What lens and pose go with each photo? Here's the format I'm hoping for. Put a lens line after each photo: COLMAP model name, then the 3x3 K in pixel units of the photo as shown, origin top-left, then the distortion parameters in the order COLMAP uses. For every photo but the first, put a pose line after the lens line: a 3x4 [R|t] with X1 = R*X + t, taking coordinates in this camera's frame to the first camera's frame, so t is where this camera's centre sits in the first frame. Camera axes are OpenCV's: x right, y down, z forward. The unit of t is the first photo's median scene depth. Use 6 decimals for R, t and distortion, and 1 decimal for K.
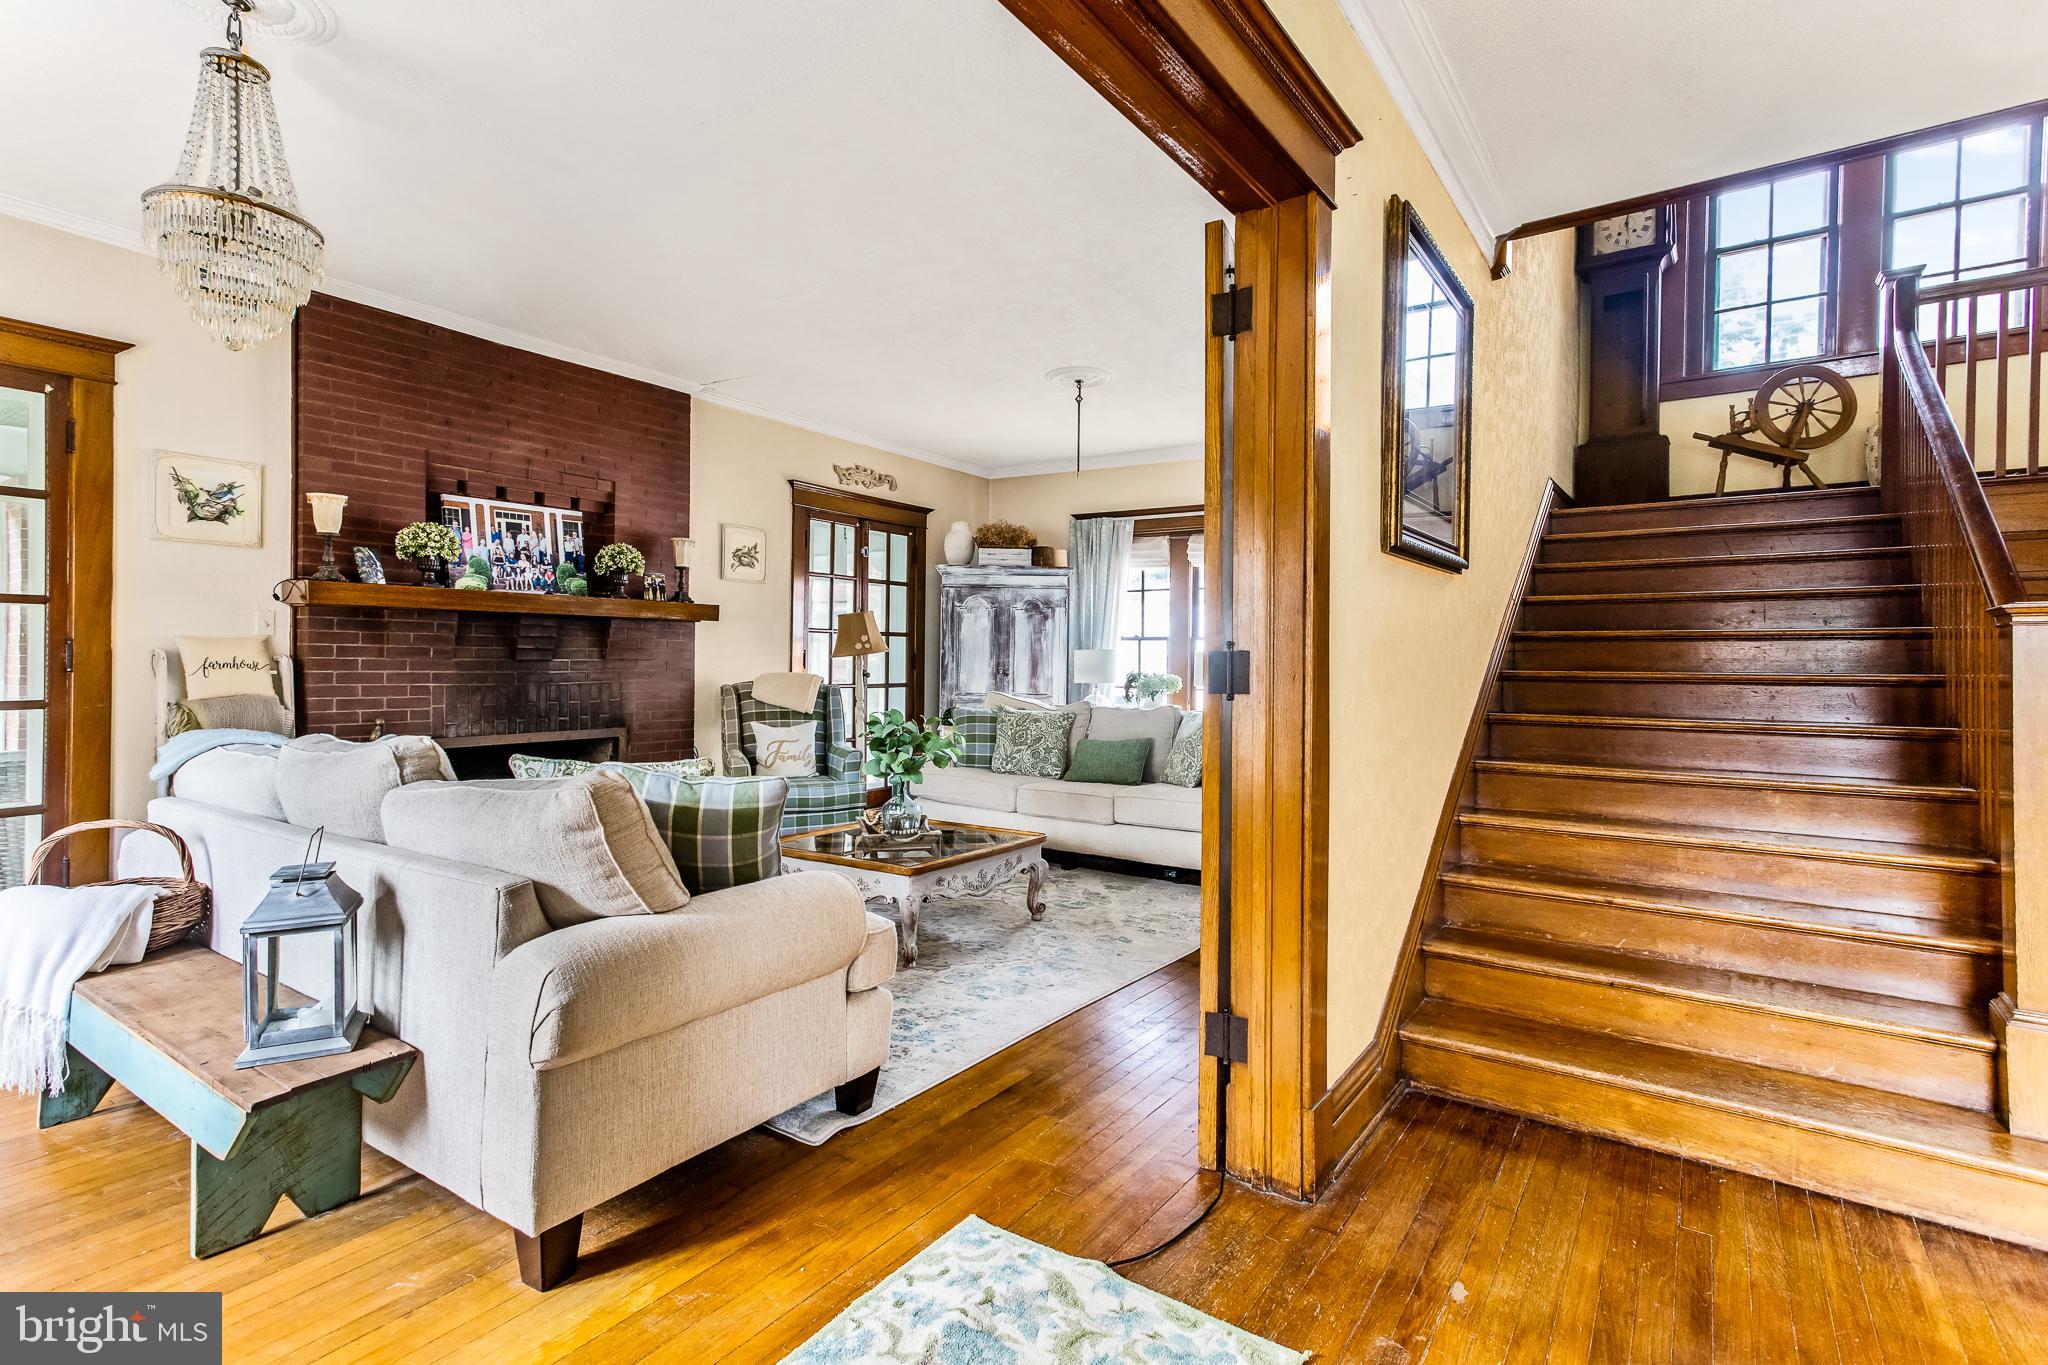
lens RADIAL K [[993.6, 0, 1018.3], [0, 993.6, 653.5], [0, 0, 1]] dist [0.027146, 0.005112]
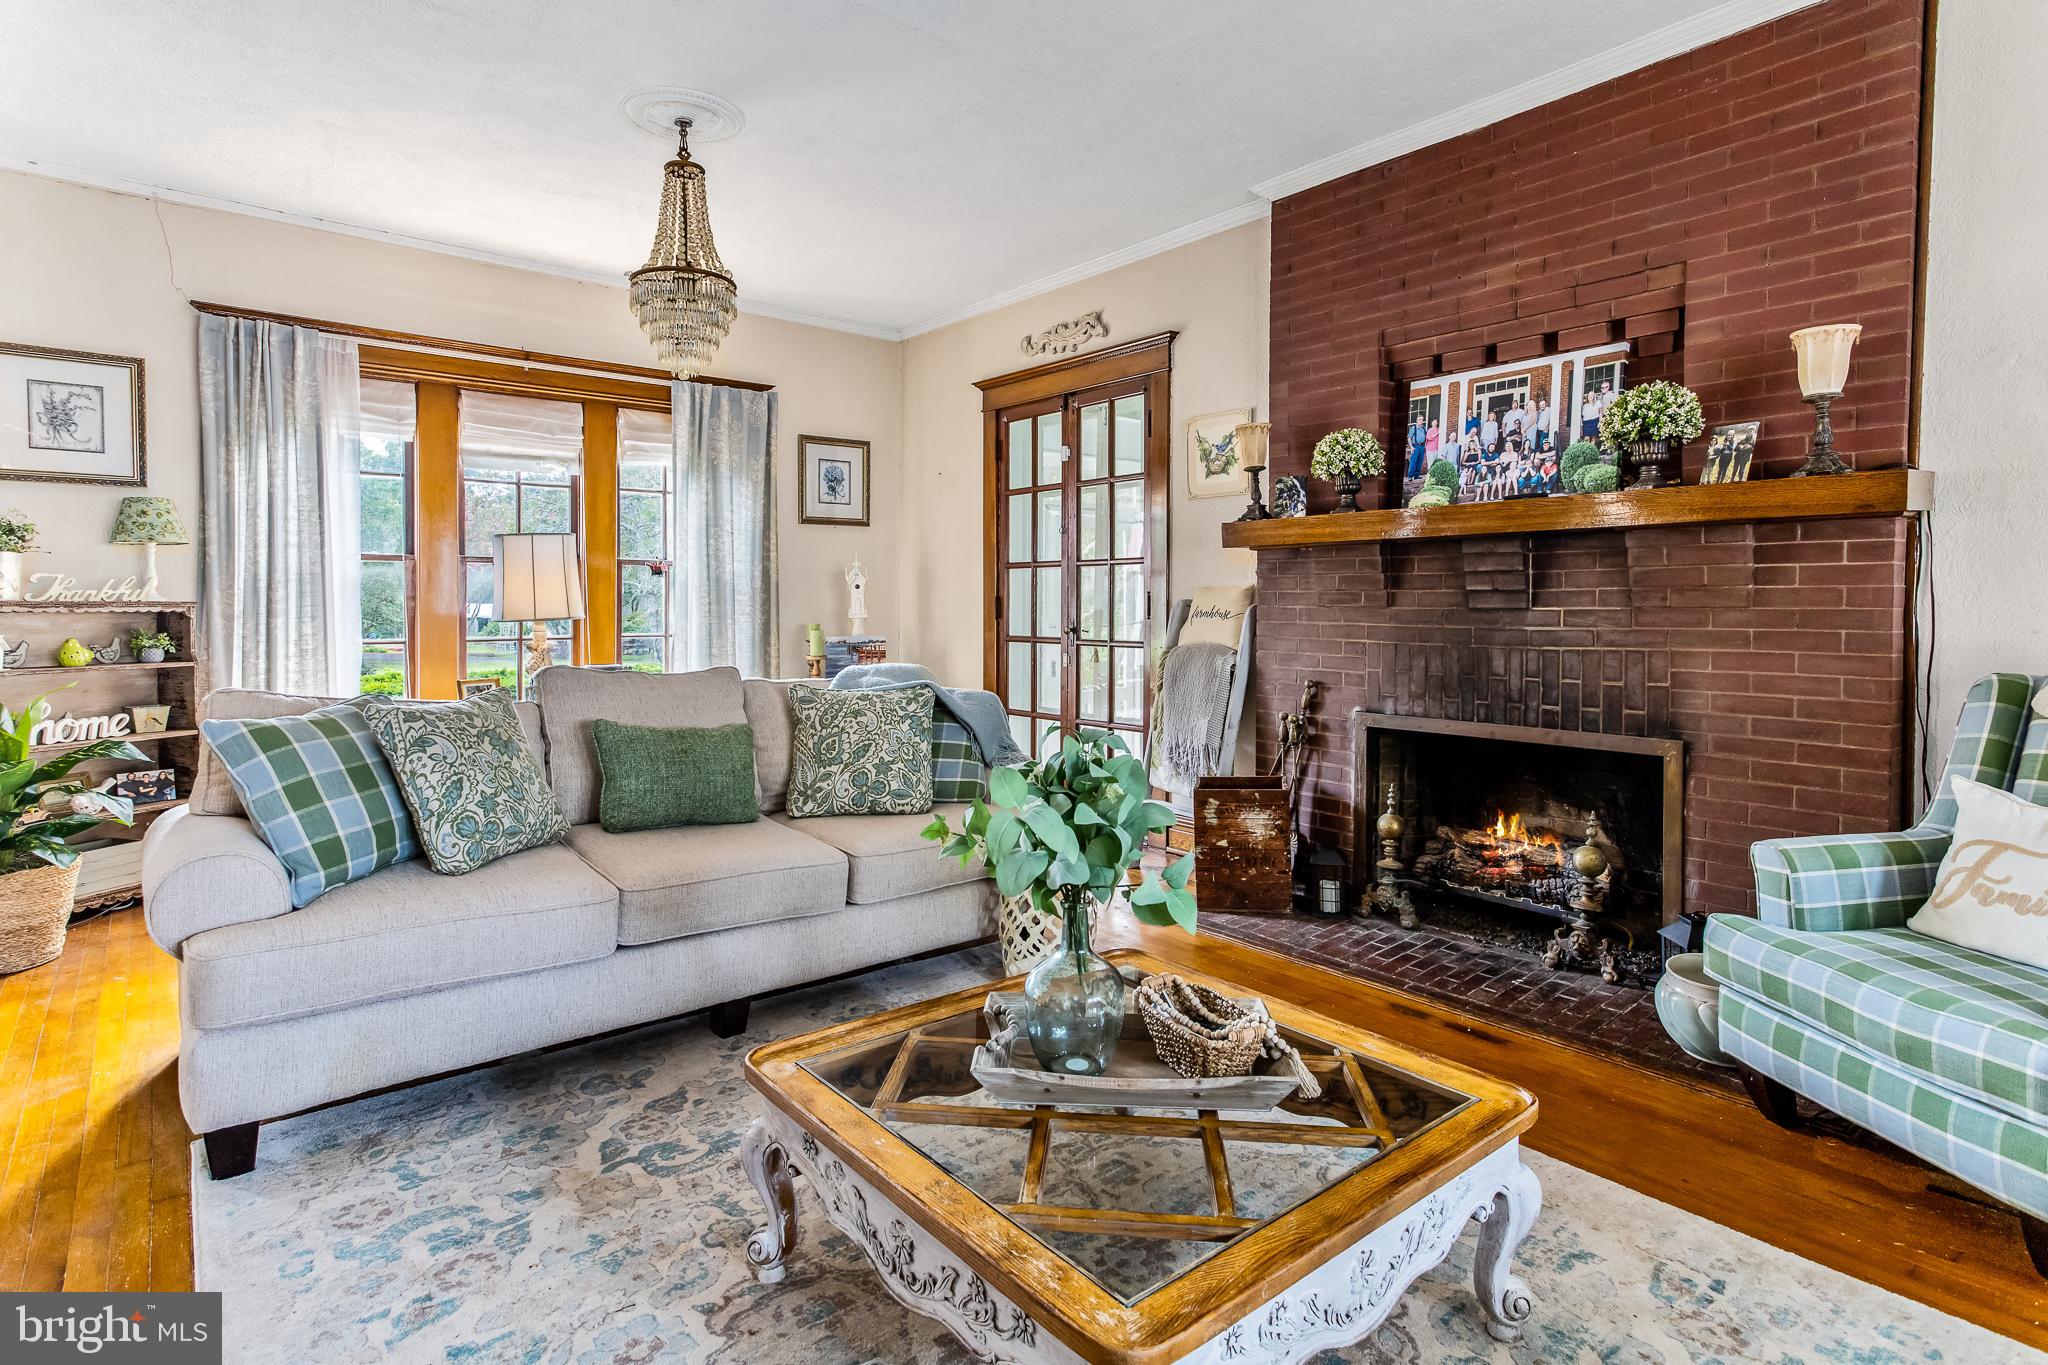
lens RADIAL K [[1022.8, 0, 1005.5], [0, 1022.8, 631.6], [0, 0, 1]] dist [0.010764, 0.001238]
pose [[-0.260071, 0.016955, -0.965441, 0.212749], [0.003928, 0.999856, 0.016501, 0.009014], [0.965582, 0.000500, -0.260100, 0.836456]]
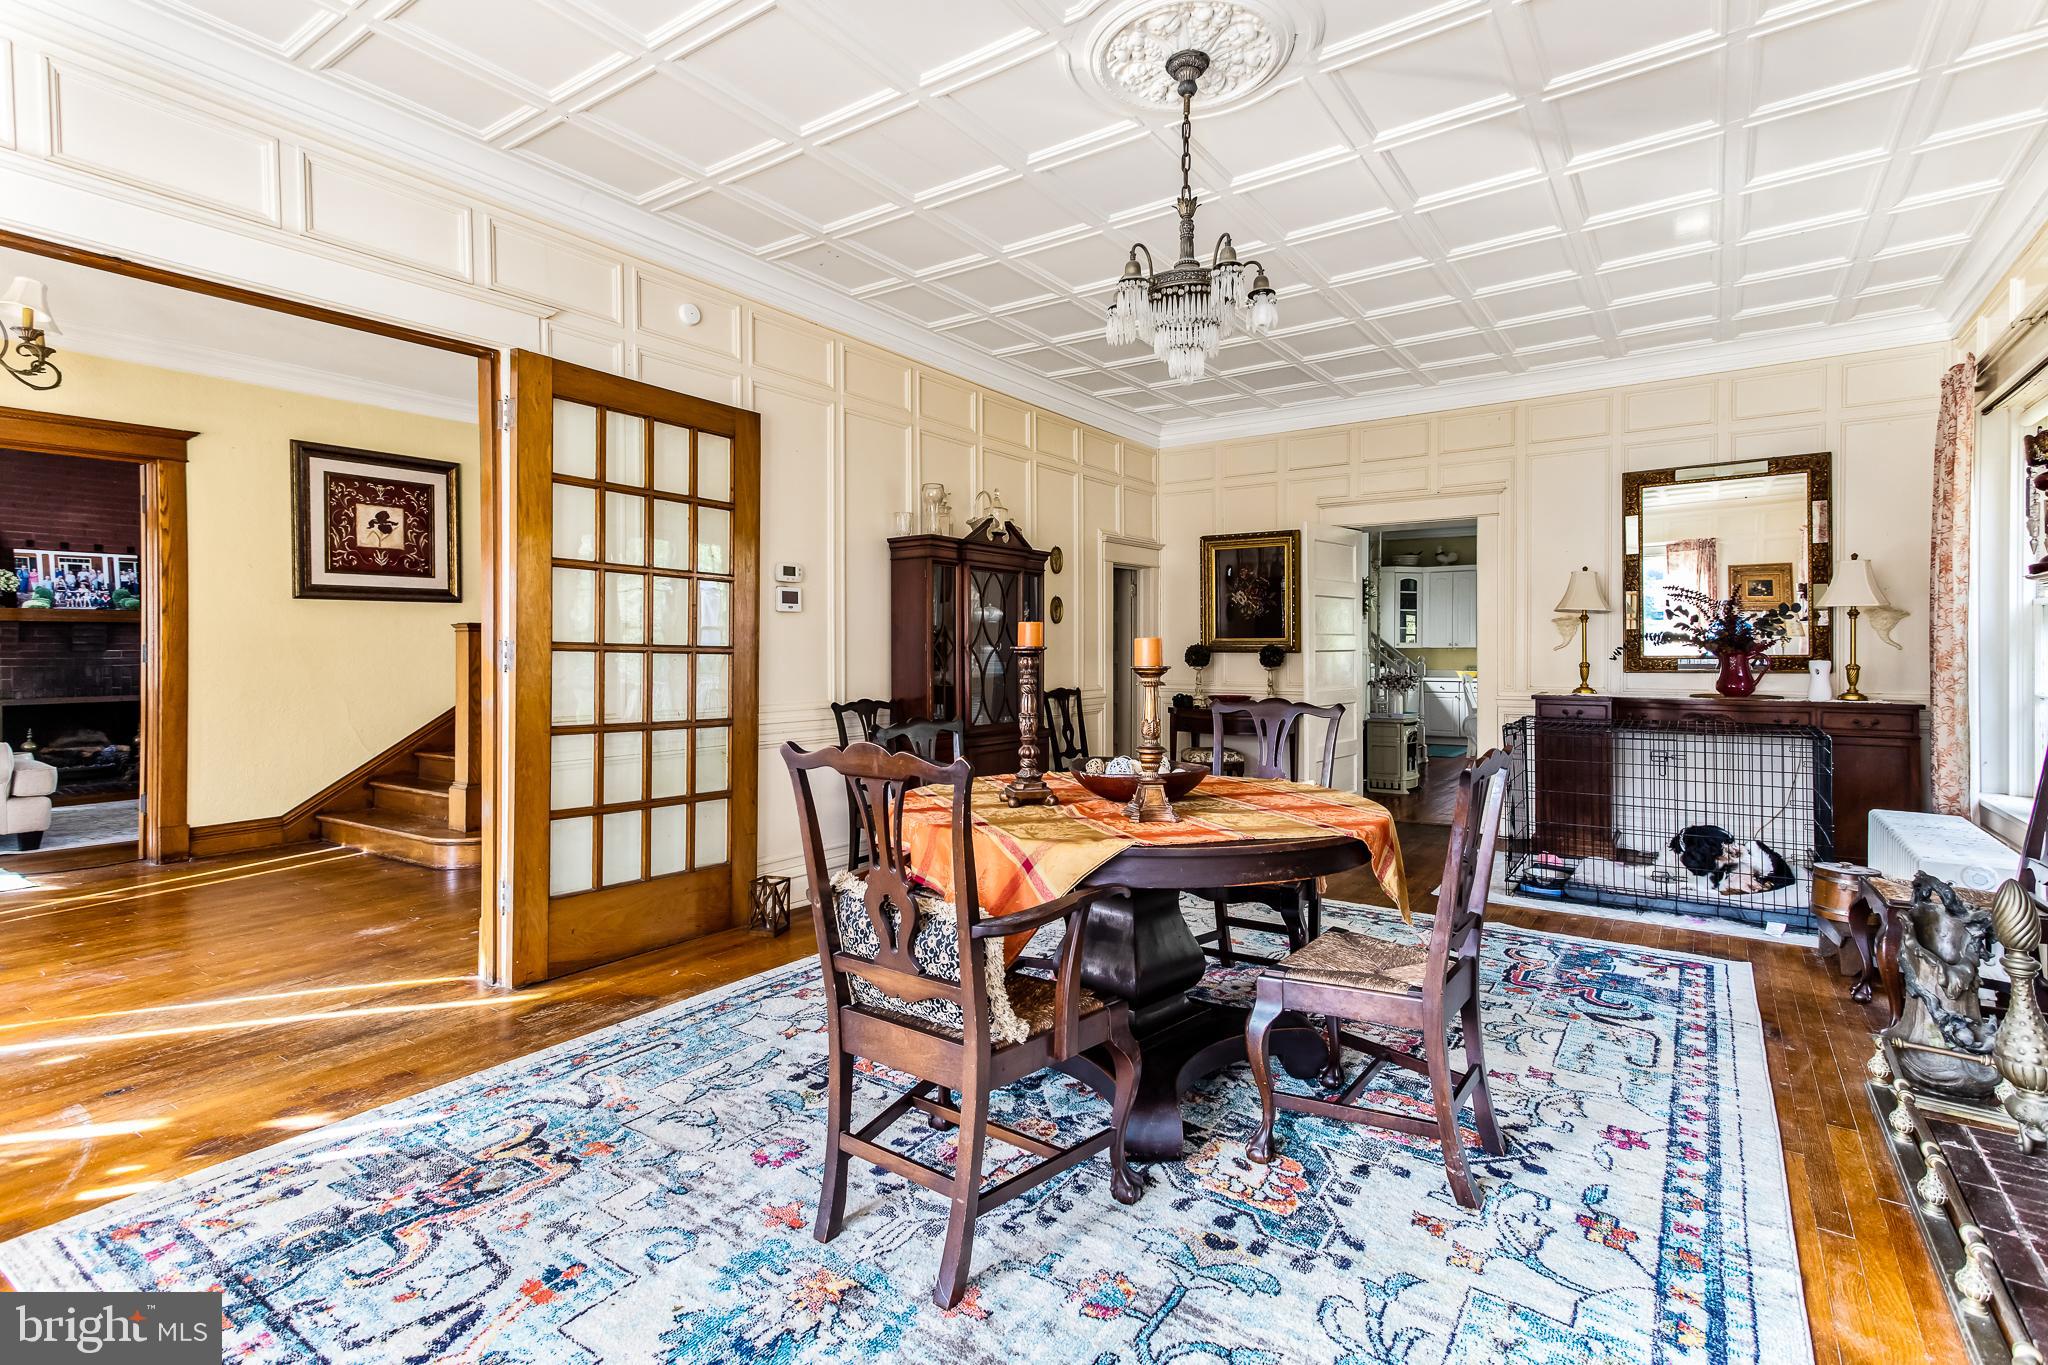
lens RADIAL K [[993.6, 0, 1048.6], [0, 993.6, 657.0], [0, 0, 1]] dist [0.027146, 0.005112]
pose [[0.999916, -0.008986, 0.009297, 0.993739], [0.008808, 0.999780, 0.019020, -0.001010], [-0.009466, -0.018936, 0.999776, -0.621192]]
